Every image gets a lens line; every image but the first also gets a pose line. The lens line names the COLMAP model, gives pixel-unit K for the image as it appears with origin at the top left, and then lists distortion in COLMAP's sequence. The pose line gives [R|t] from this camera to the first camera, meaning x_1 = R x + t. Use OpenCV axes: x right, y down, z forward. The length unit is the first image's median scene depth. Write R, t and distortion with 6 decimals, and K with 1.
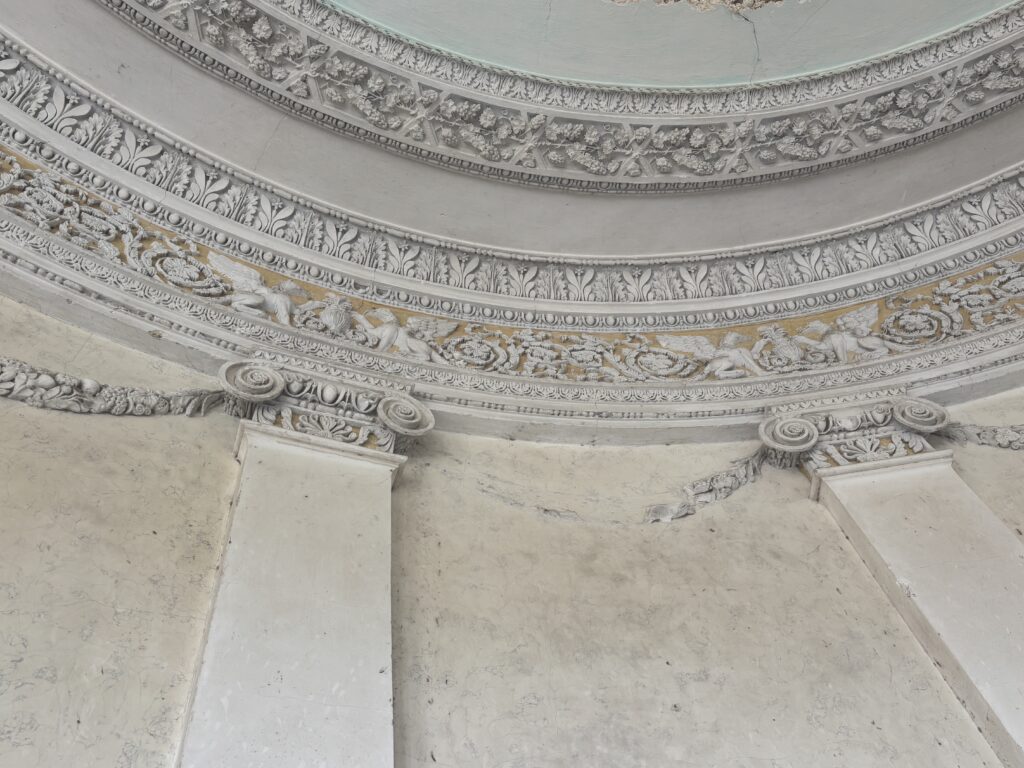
lens RADIAL K [[824.6, 0, 511.4], [0, 824.6, 383.5], [0, 0, 1]] dist [0.004233, 0.002835]
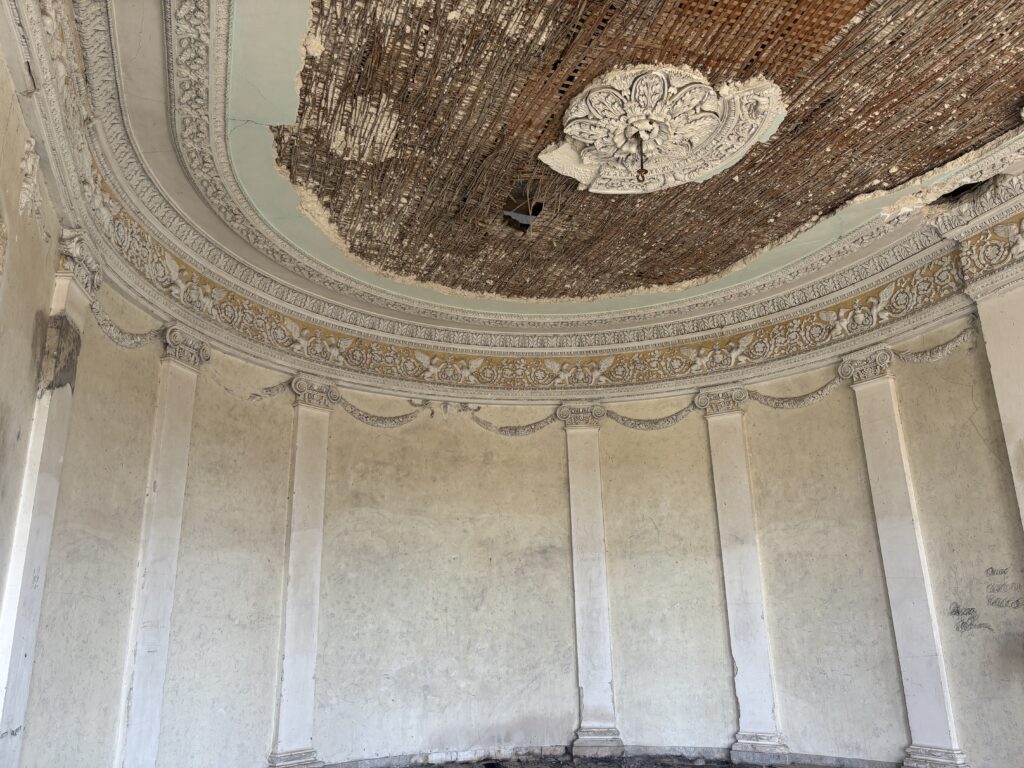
lens RADIAL K [[763.8, 0, 512.6], [0, 763.8, 384.1], [0, 0, 1]] dist [0.013180, -0.022059]
pose [[0.587358, 0.357513, 0.726082, -1.644511], [-0.711428, 0.655791, 0.252601, -1.572437], [-0.385850, -0.664923, 0.639529, -1.508498]]
